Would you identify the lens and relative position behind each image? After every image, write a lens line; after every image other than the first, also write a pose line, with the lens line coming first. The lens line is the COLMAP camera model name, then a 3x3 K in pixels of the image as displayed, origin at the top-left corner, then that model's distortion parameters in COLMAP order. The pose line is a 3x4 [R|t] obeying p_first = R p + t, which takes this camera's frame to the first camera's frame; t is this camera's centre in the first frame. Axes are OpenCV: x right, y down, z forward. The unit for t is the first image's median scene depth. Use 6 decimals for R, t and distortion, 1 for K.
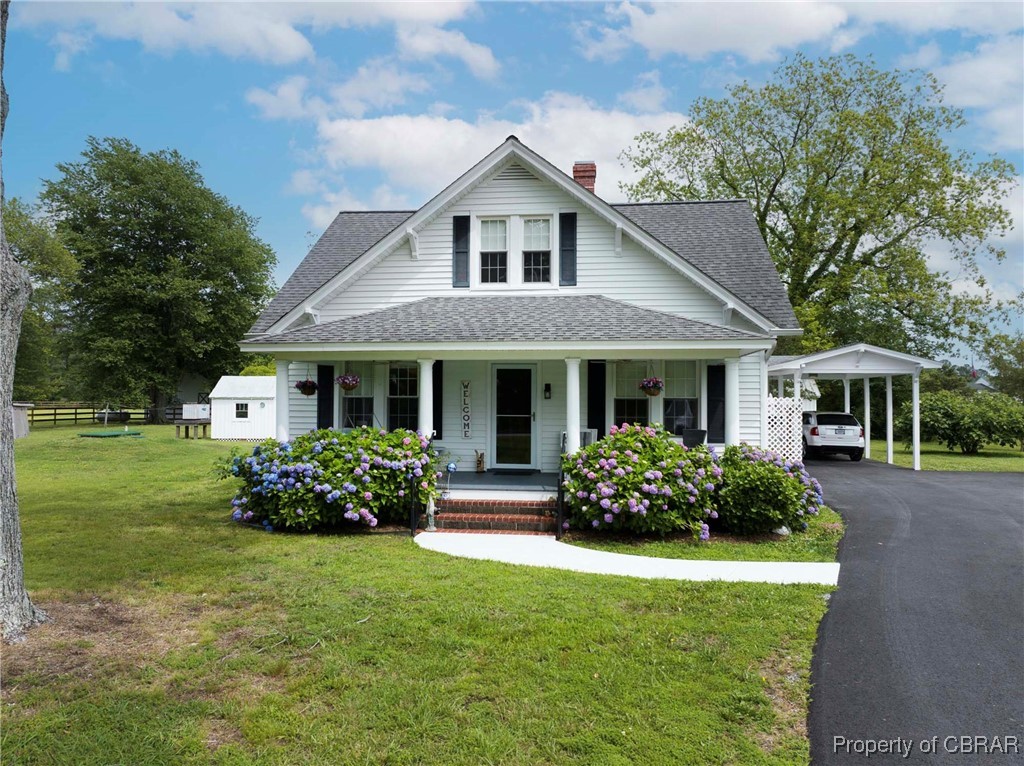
lens RADIAL K [[720.4, 0, 509.4], [0, 720.4, 386.2], [0, 0, 1]] dist [-0.044275, -0.000997]
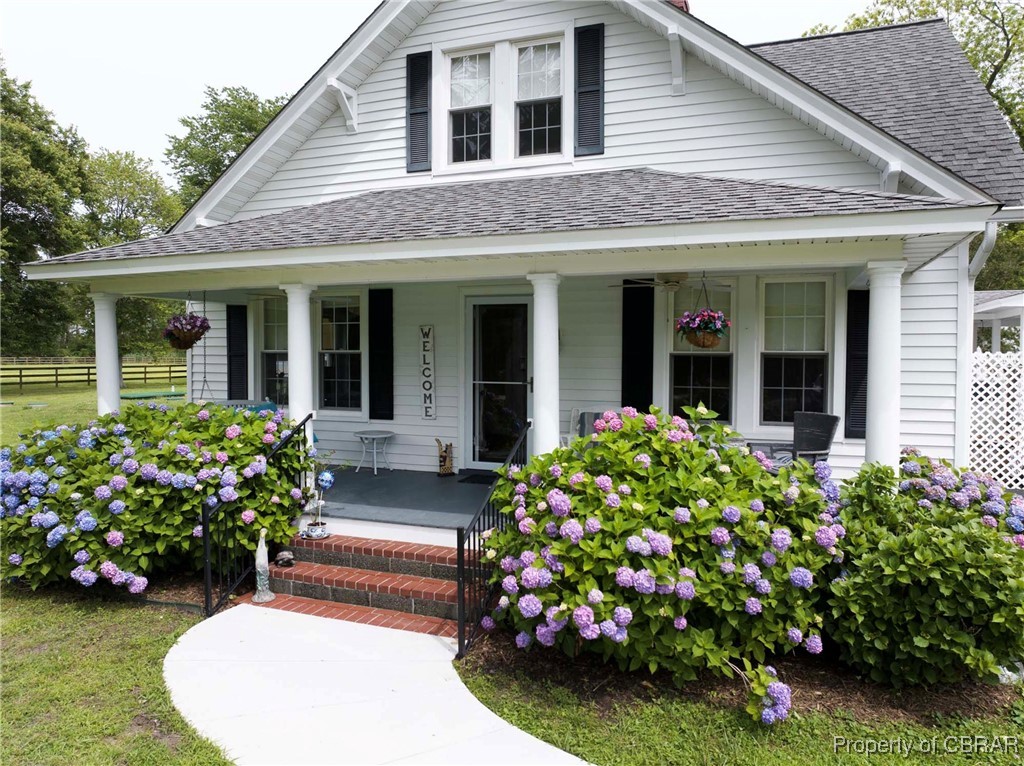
lens RADIAL K [[720.4, 0, 509.4], [0, 720.4, 386.2], [0, 0, 1]] dist [-0.044275, -0.000997]
pose [[0.972247, 0.008651, -0.233799, 0.154225], [0.005649, 0.998157, 0.060423, 0.007916], [0.233890, -0.060066, 0.970406, 0.424671]]
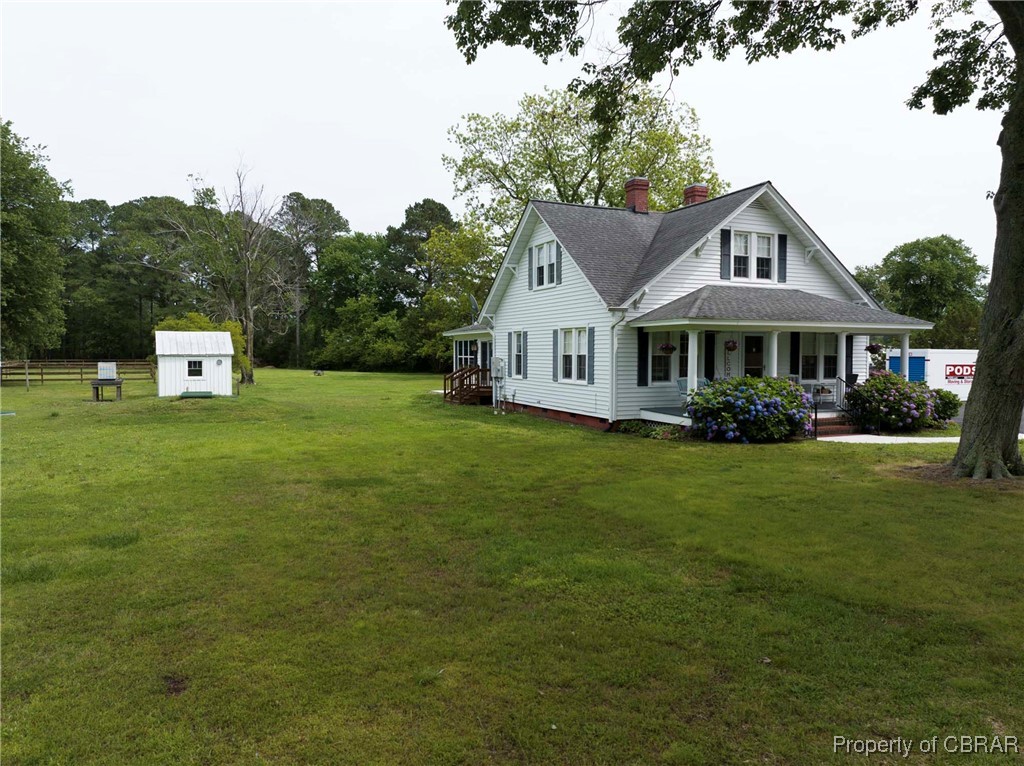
lens RADIAL K [[720.4, 0, 509.4], [0, 720.4, 386.2], [0, 0, 1]] dist [-0.044275, -0.000997]
pose [[0.873161, -0.024713, 0.486806, -1.176139], [-0.006492, 0.998036, 0.062310, -0.009773], [-0.487389, -0.057568, 0.871285, -0.059379]]
